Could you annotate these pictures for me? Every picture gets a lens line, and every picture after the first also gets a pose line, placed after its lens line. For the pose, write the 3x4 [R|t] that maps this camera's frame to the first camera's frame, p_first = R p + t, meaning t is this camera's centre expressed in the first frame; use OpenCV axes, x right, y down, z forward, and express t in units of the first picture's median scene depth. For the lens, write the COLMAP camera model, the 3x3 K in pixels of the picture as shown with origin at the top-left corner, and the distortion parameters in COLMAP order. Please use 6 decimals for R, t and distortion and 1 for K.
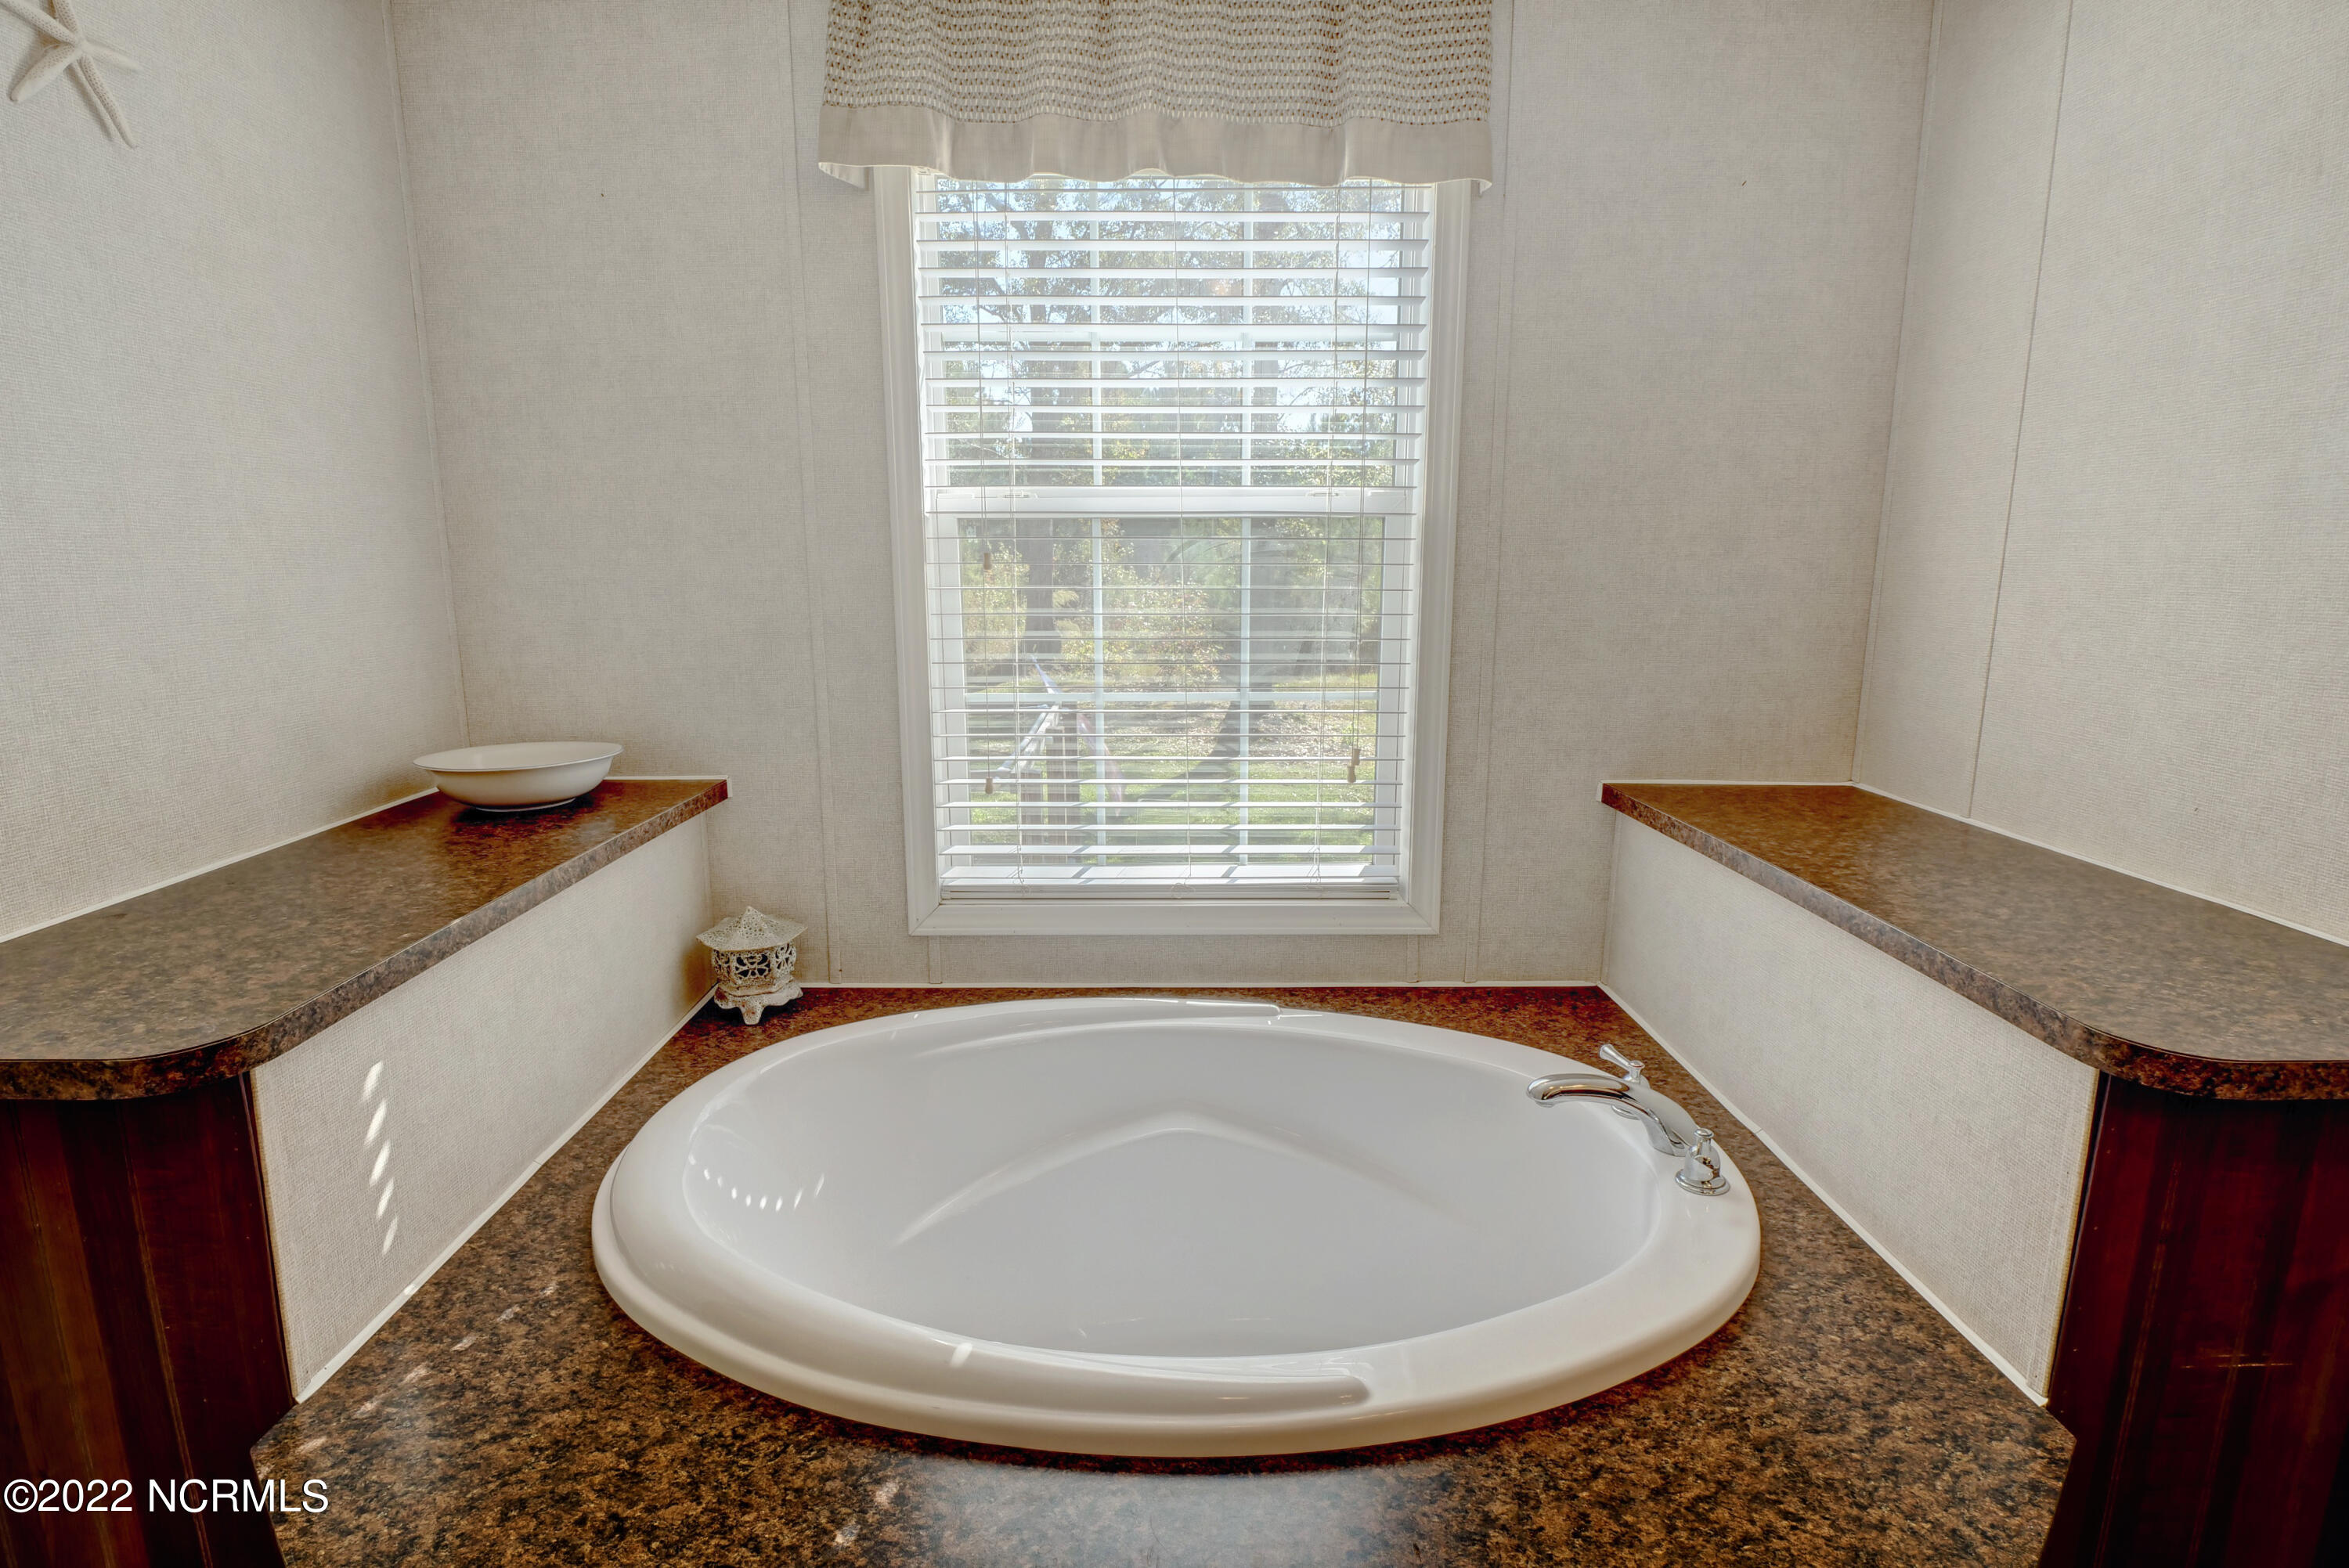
lens RADIAL K [[1135.8, 0, 1165.0], [0, 1135.8, 775.3], [0, 0, 1]] dist [-0.008931, -0.006325]
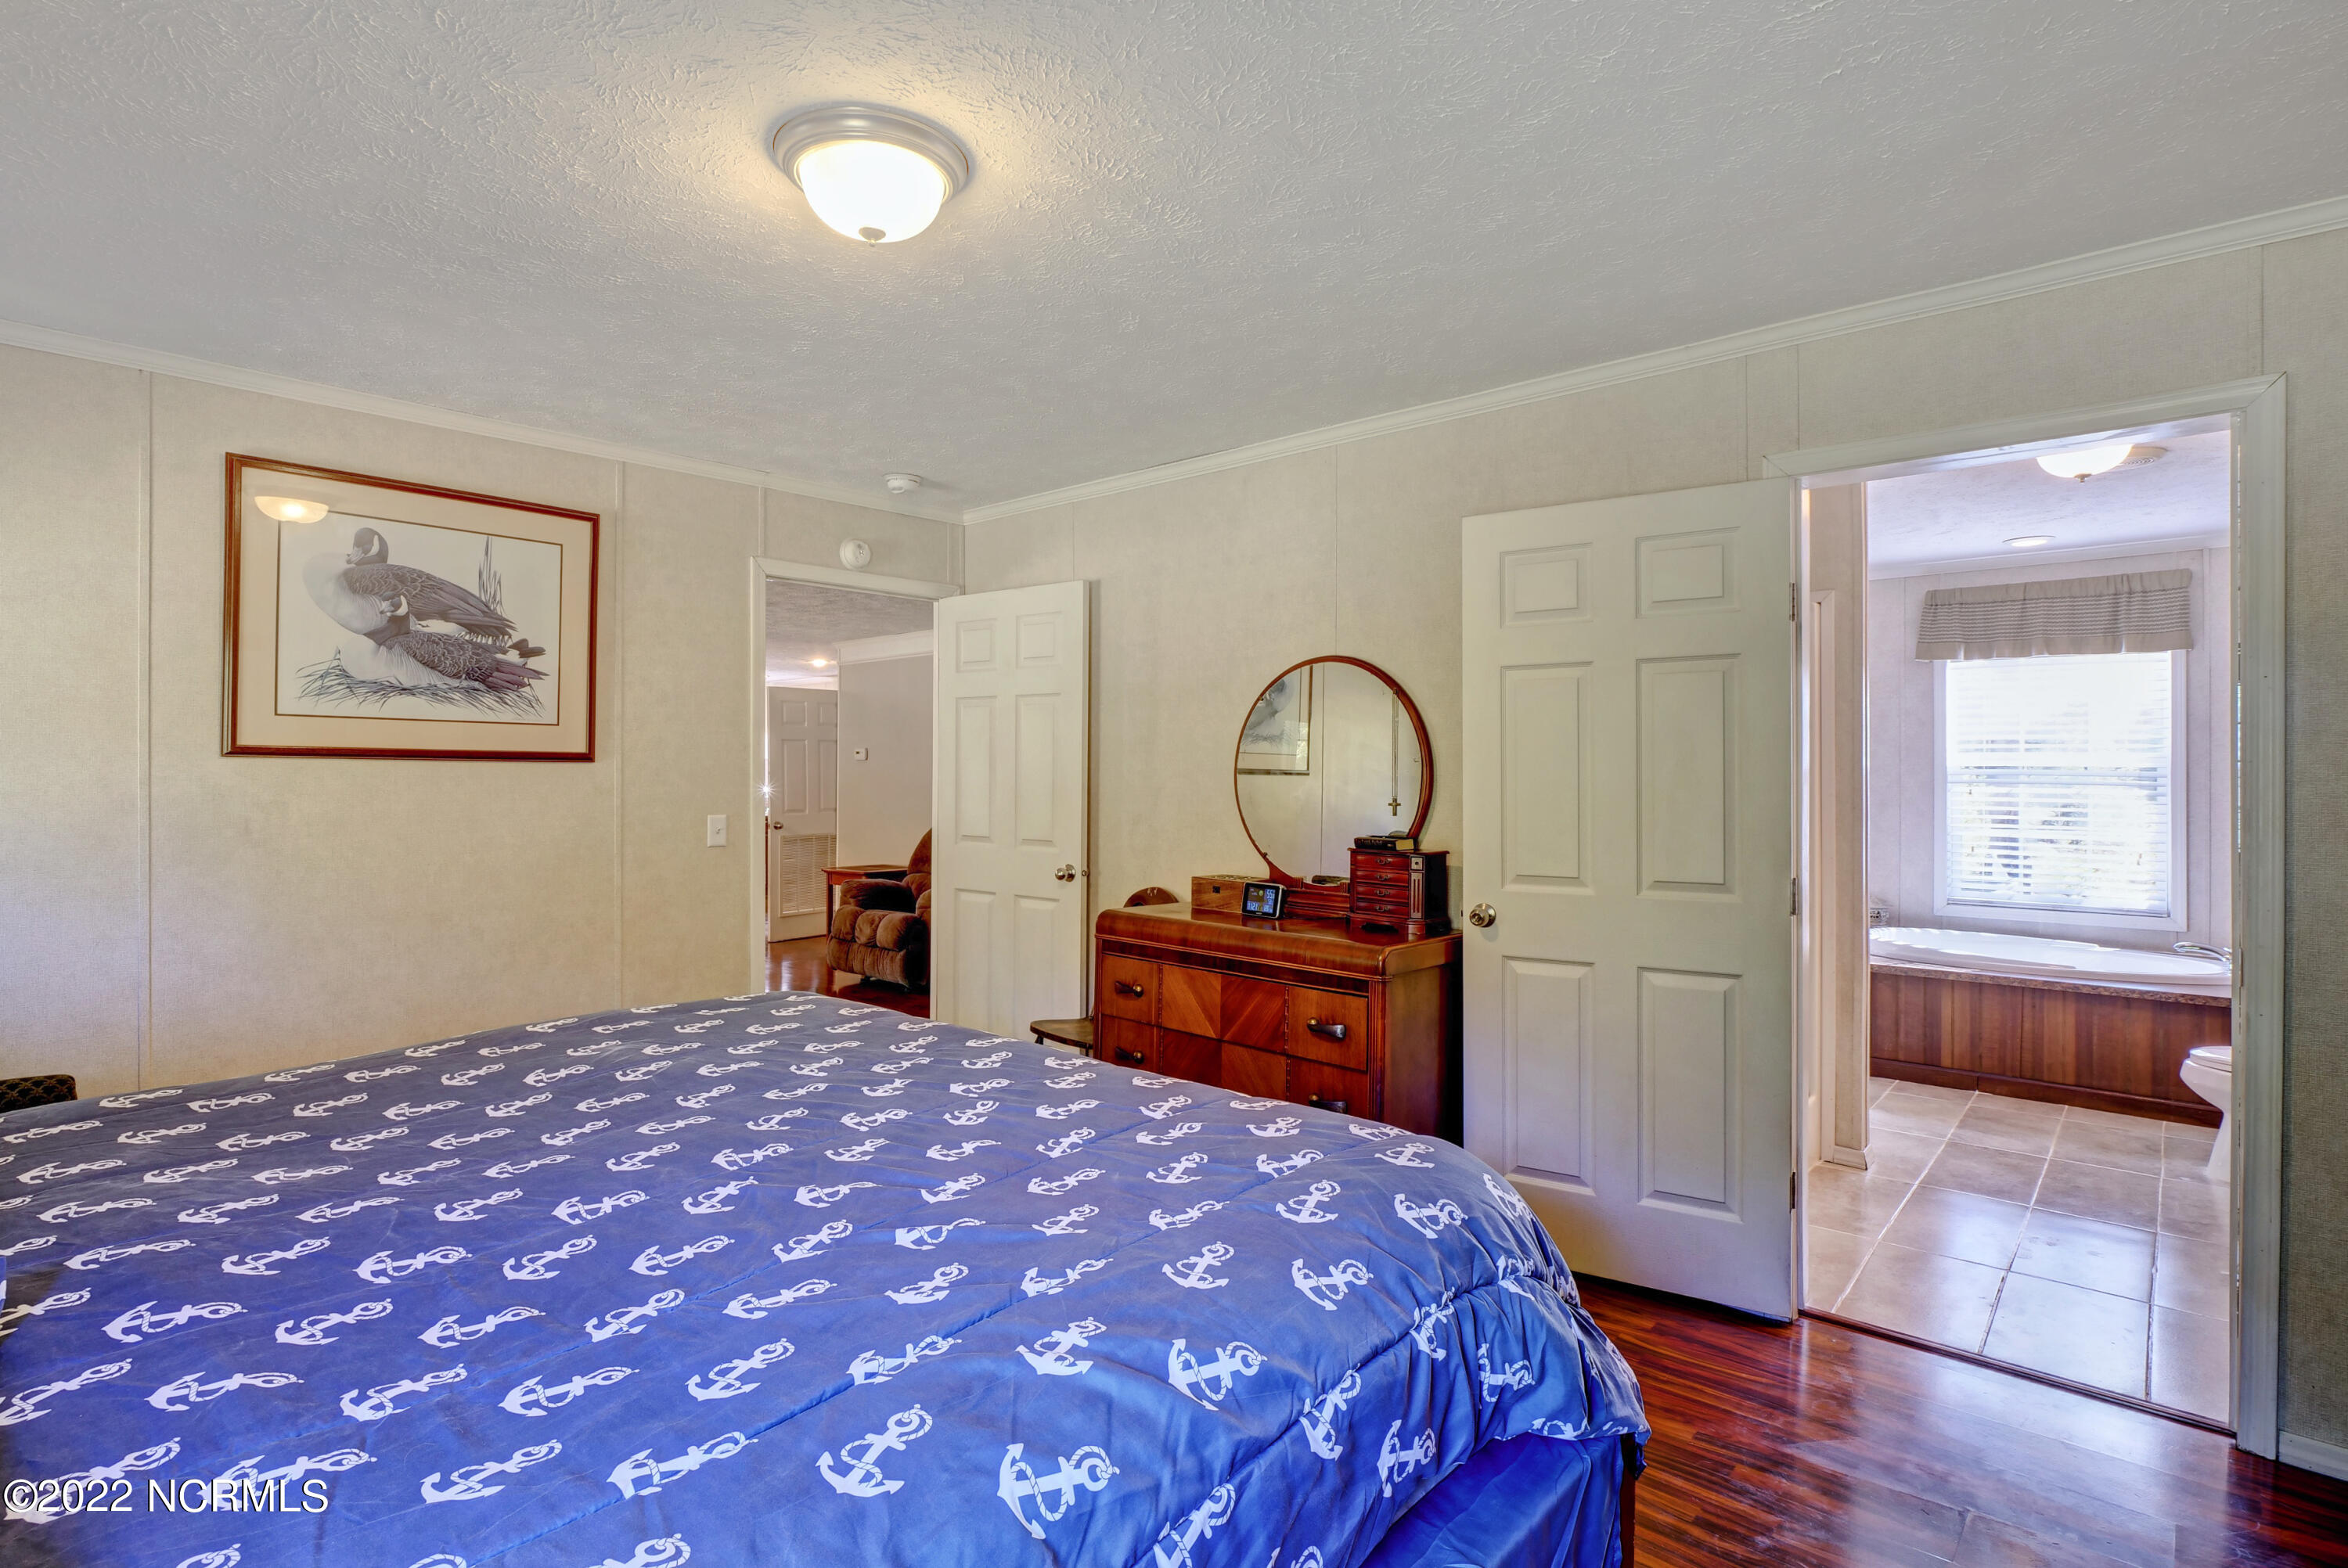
lens RADIAL K [[1113.4, 0, 1174.0], [0, 1113.4, 784.0], [0, 0, 1]] dist [-0.029524, -0.000215]
pose [[0.728304, 0.005155, -0.685235, 0.300605], [-0.133492, 0.981881, -0.134495, 0.508975], [0.672126, 0.189427, 0.715796, -2.584594]]
